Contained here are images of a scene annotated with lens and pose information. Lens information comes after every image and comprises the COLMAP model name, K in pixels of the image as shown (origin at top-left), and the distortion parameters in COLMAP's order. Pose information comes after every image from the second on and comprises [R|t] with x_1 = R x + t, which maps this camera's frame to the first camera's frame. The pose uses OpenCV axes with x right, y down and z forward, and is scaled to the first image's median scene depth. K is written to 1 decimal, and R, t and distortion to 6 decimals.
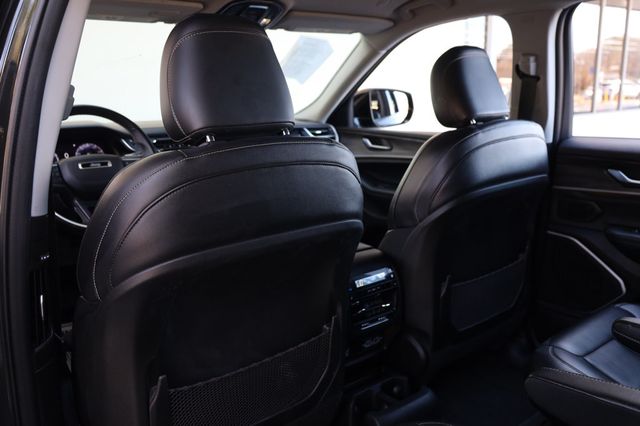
lens RADIAL K [[585.2, 0, 320.0], [0, 585.2, 213.0], [0, 0, 1]] dist [0.004809, 0.002510]
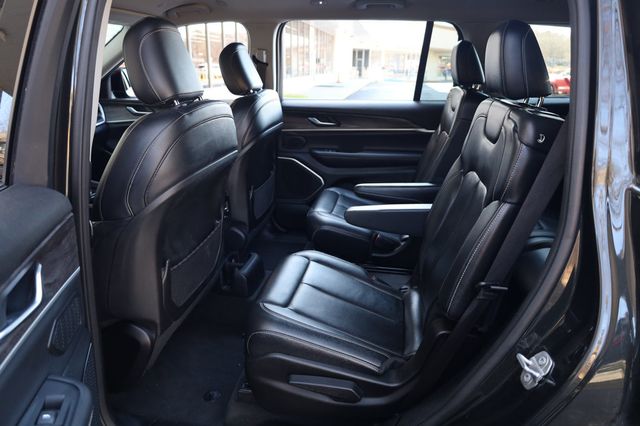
lens RADIAL K [[442.8, 0, 320.0], [0, 442.8, 213.0], [0, 0, 1]] dist [0.002748, -0.002453]
pose [[0.764925, -0.185729, 0.616761, -0.382965], [0.119410, 0.981818, 0.147565, 0.017796], [-0.632954, -0.039228, 0.773195, -0.089138]]
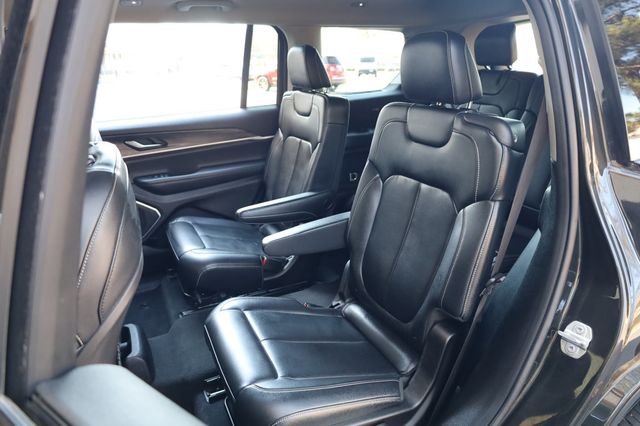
lens RADIAL K [[442.8, 0, 320.0], [0, 442.8, 213.0], [0, 0, 1]] dist [0.002748, -0.002453]
pose [[0.252456, -0.318814, 0.913577, -0.469172], [0.239936, 0.935299, 0.260091, -0.080341], [-0.937388, 0.153539, 0.312617, 0.224418]]
